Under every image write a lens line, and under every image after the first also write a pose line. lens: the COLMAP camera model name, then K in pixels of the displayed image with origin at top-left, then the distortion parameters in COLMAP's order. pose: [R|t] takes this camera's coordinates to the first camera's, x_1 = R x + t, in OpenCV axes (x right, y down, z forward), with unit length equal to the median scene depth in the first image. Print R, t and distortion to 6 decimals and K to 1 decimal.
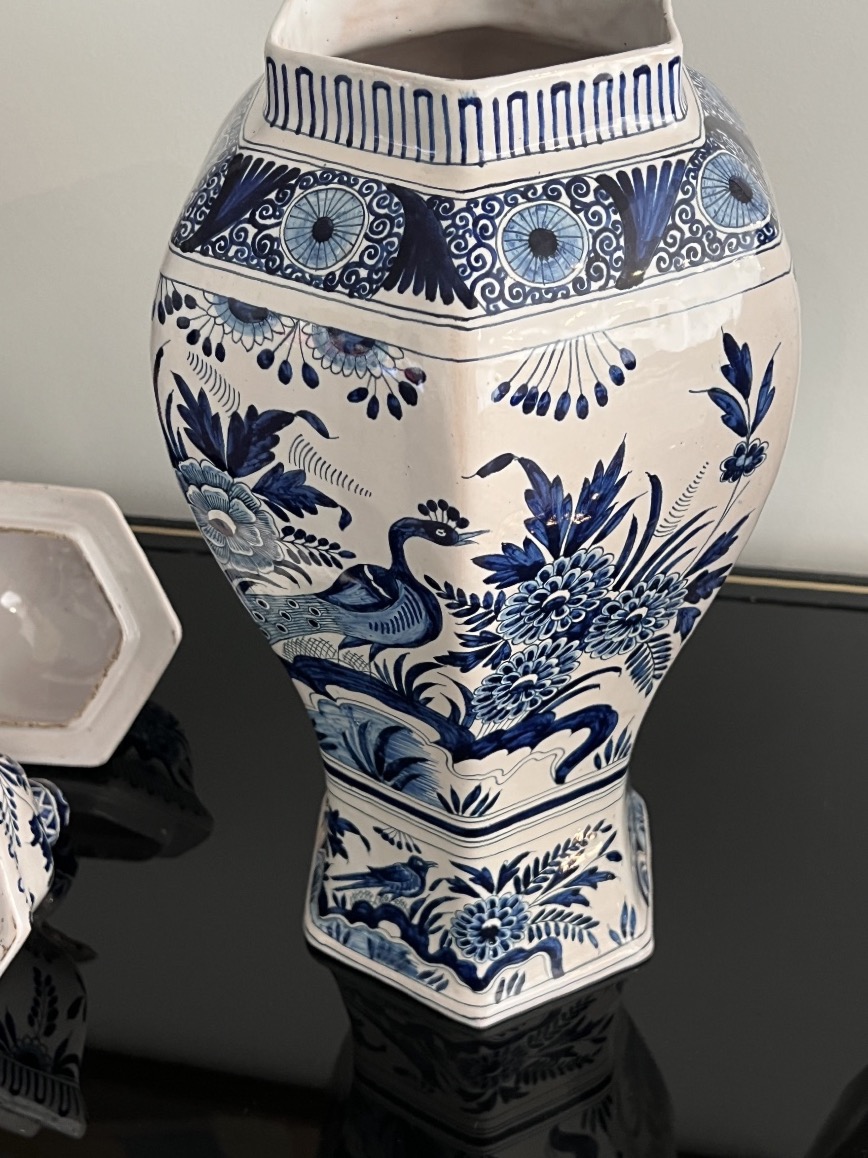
lens RADIAL K [[1686.0, 0, 434.0], [0, 1686.0, 579.0], [0, 0, 1]] dist [0.260932, -1.187706]
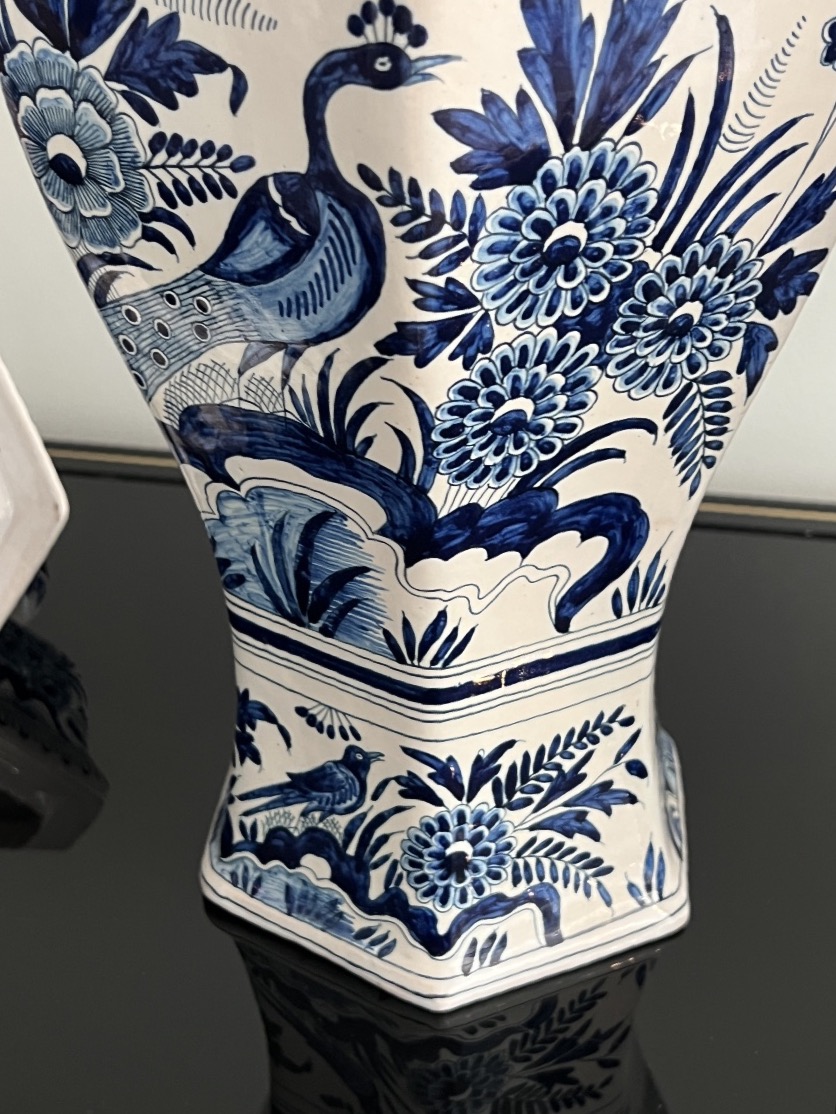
lens RADIAL K [[1621.9, 0, 418.0], [0, 1621.9, 557.0], [0, 0, 1]] dist [0.260932, -1.187706]
pose [[0.999515, 0.027821, -0.014020, 0.024882], [-0.029487, 0.990057, -0.137544, 0.191269], [0.010054, 0.137890, 0.990396, 0.349880]]
